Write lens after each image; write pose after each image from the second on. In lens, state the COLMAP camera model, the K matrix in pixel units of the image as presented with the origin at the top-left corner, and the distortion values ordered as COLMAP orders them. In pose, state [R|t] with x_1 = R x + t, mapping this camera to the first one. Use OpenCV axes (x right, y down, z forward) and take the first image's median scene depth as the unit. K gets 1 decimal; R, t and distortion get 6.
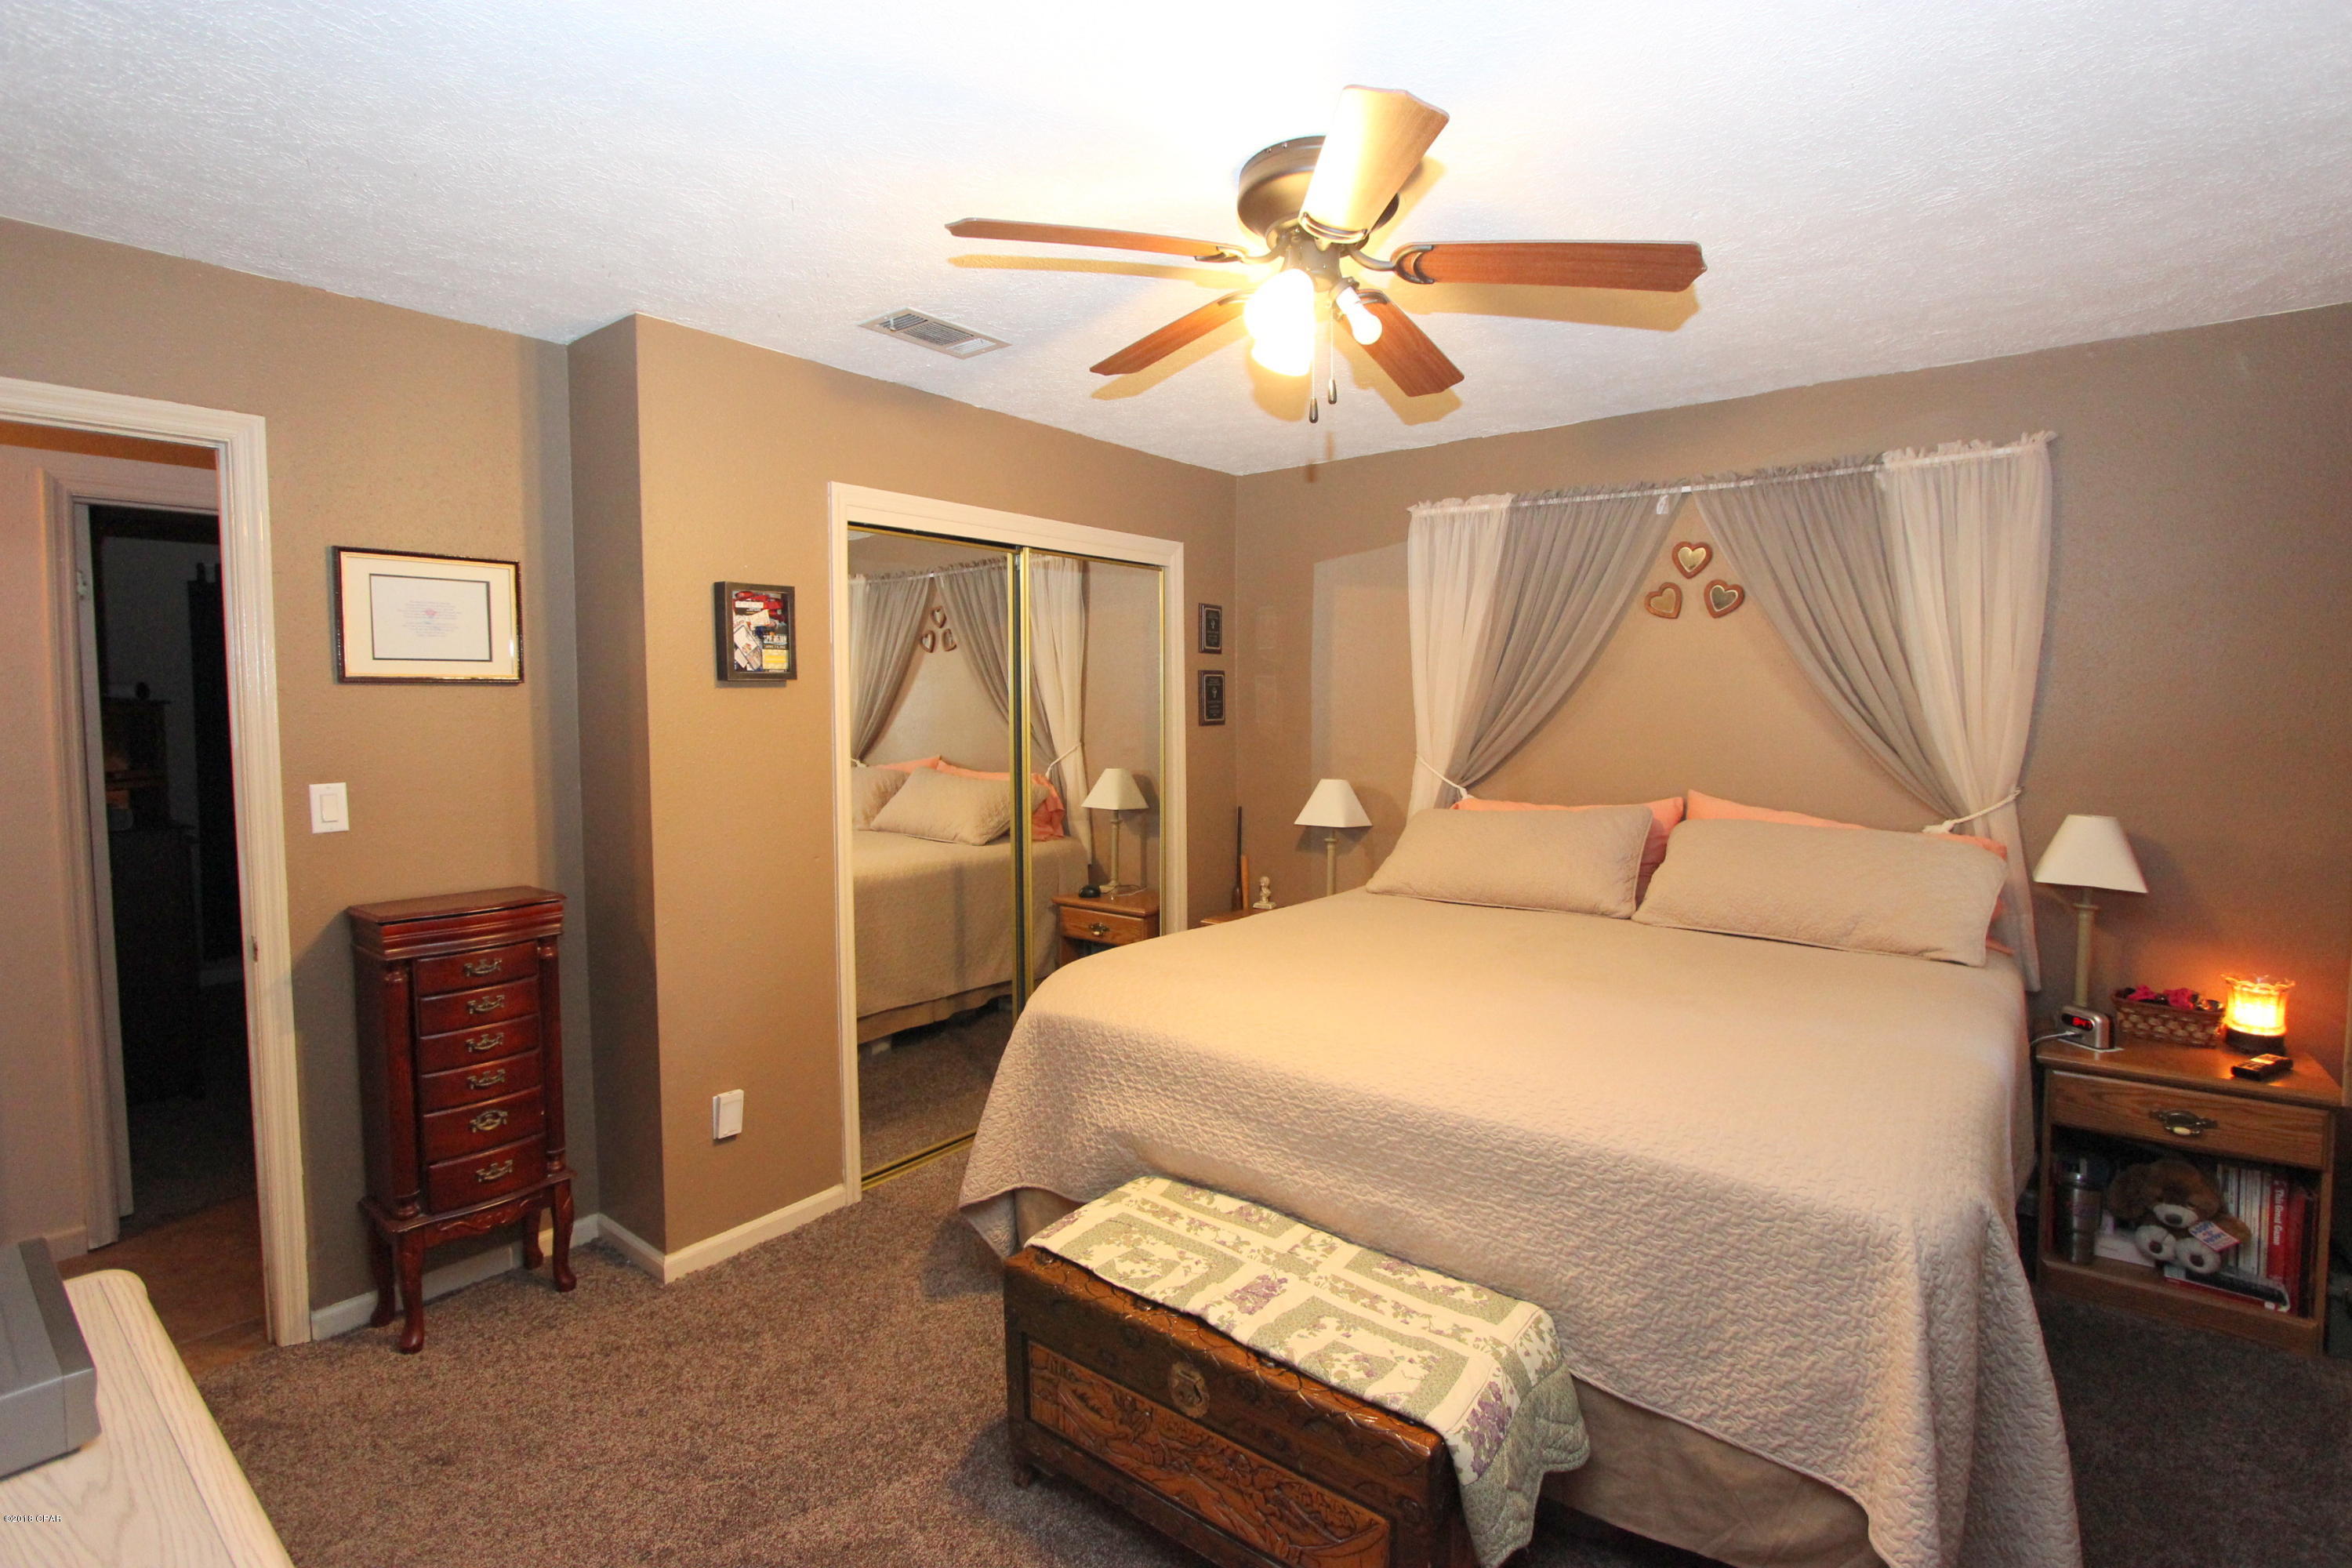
lens RADIAL K [[1096.2, 0, 1195.6], [0, 1096.2, 774.4], [0, 0, 1]] dist [-0.019893, -0.000083]
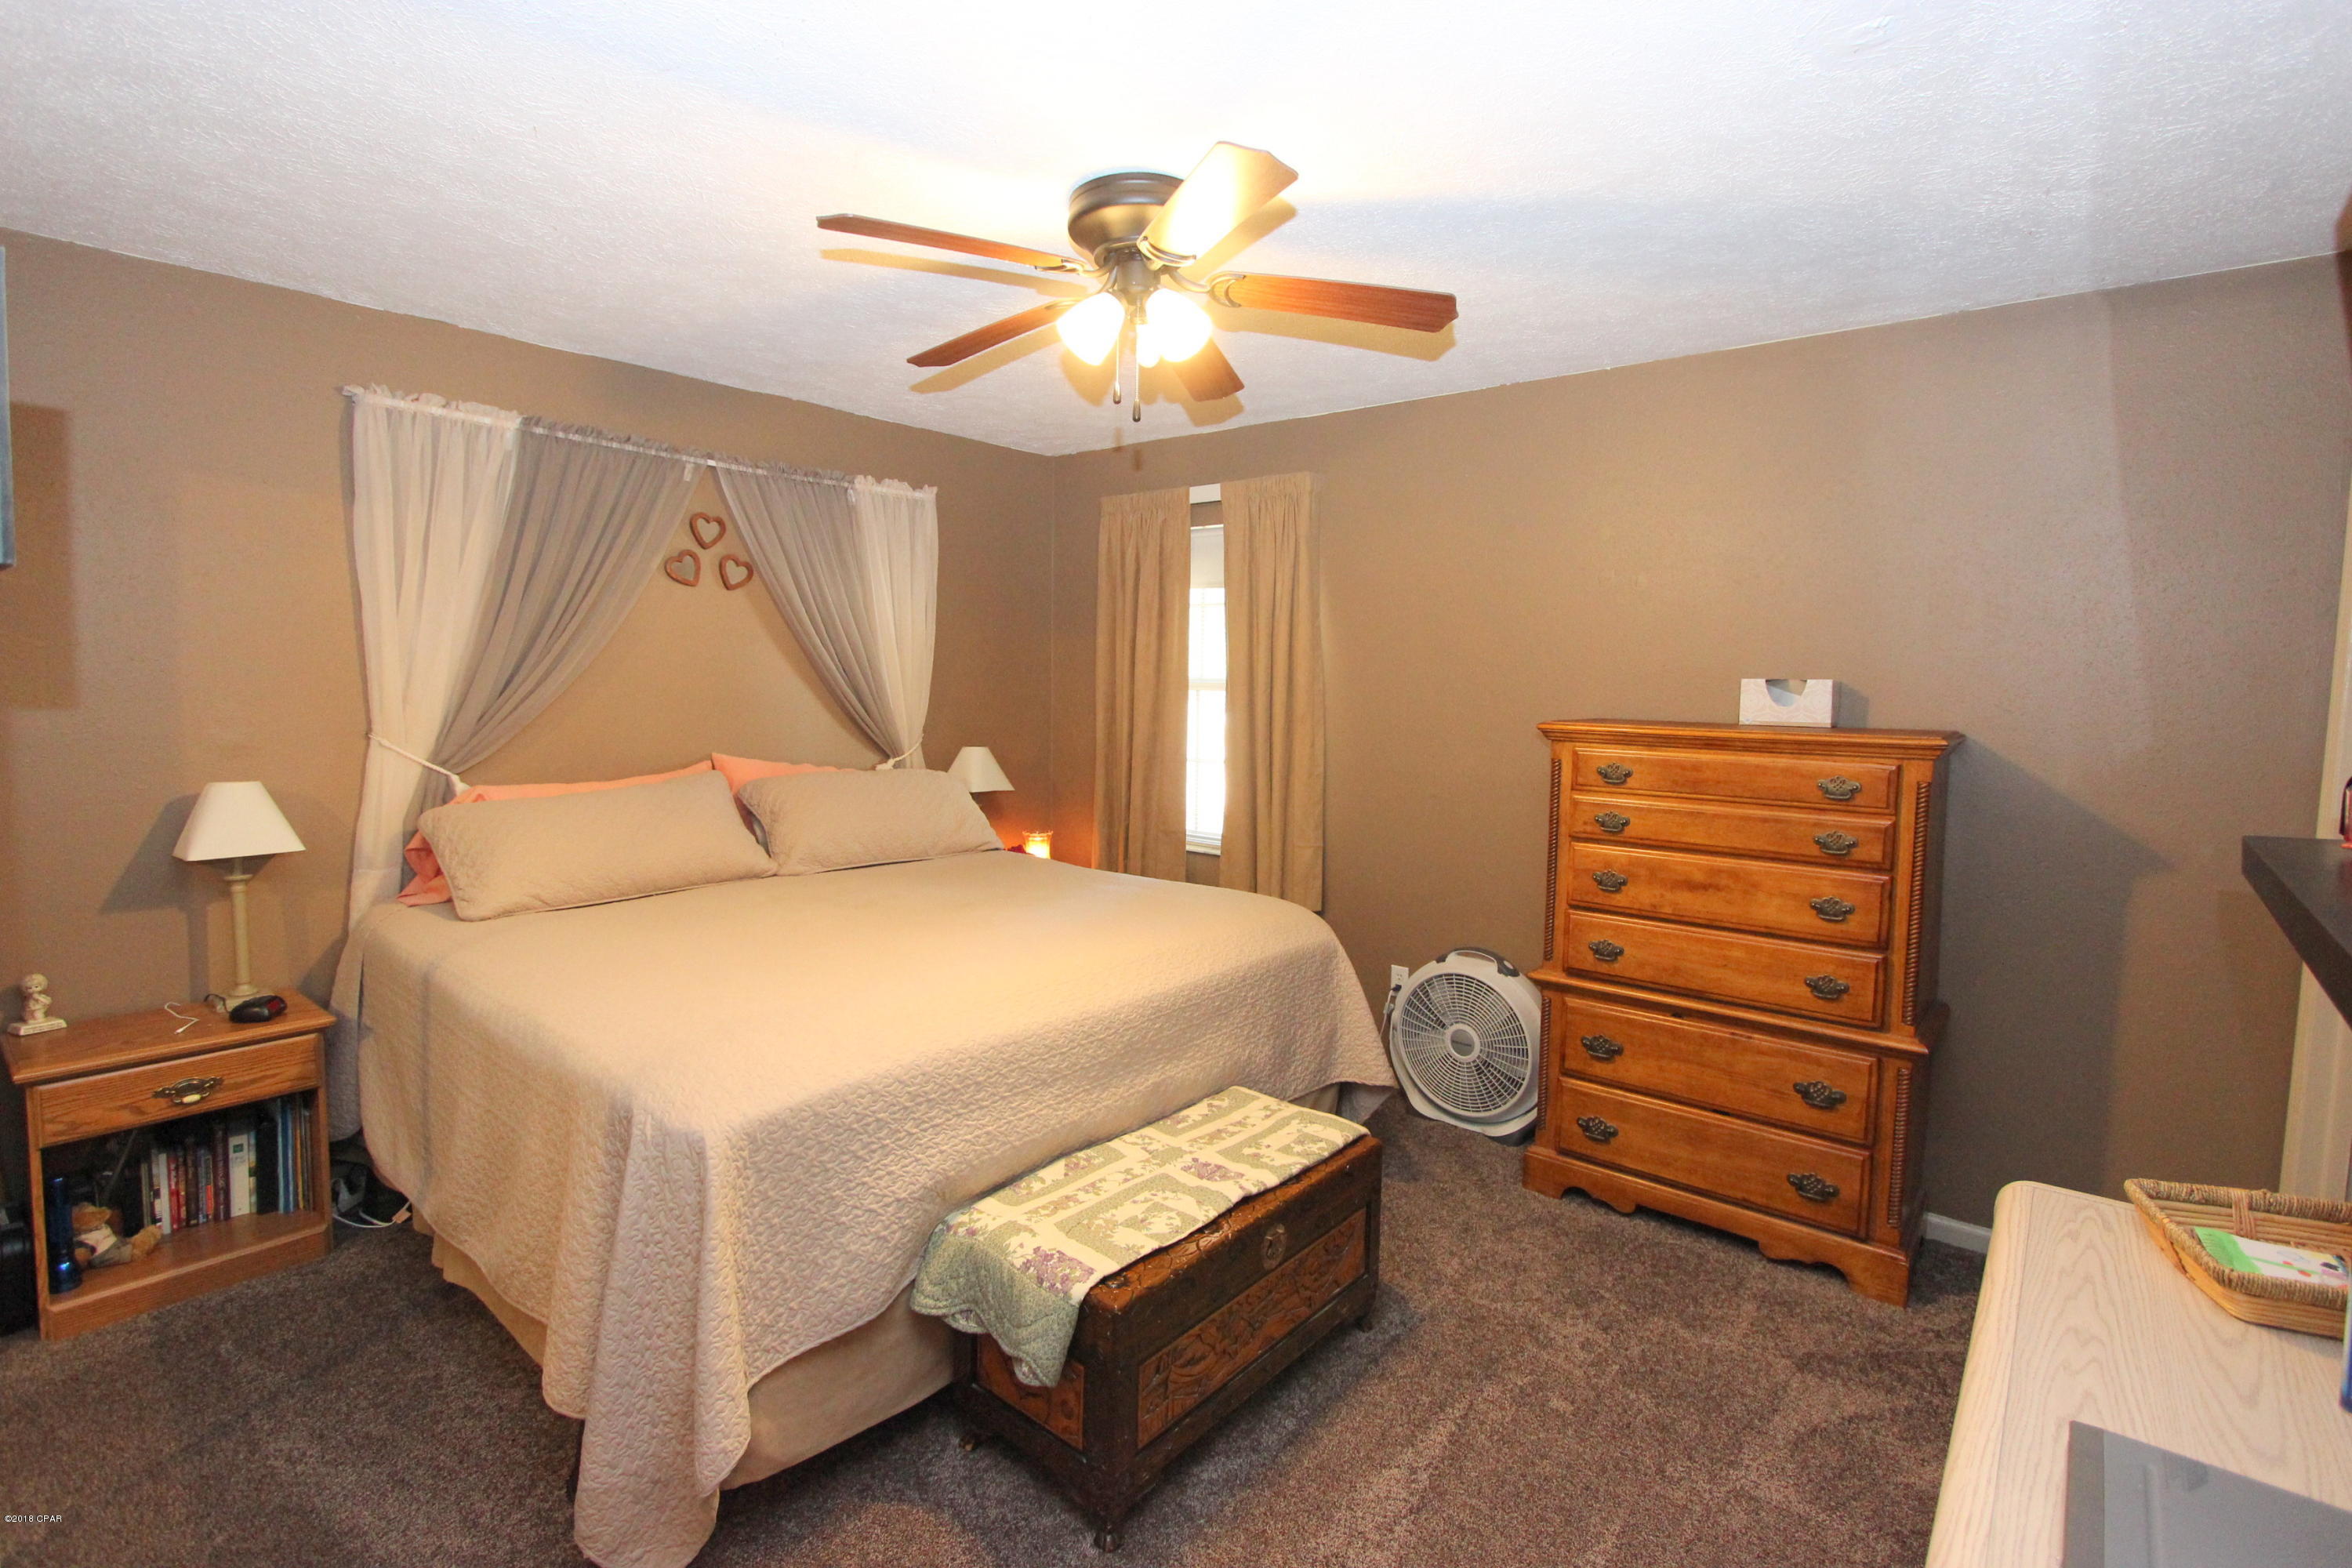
lens RADIAL K [[1096.2, 0, 1195.6], [0, 1096.2, 774.4], [0, 0, 1]] dist [-0.019893, -0.000083]
pose [[0.024345, -0.082634, 0.996283, -0.969946], [0.051166, 0.995375, 0.081308, -0.044942], [-0.998393, 0.048996, 0.028460, 0.857014]]
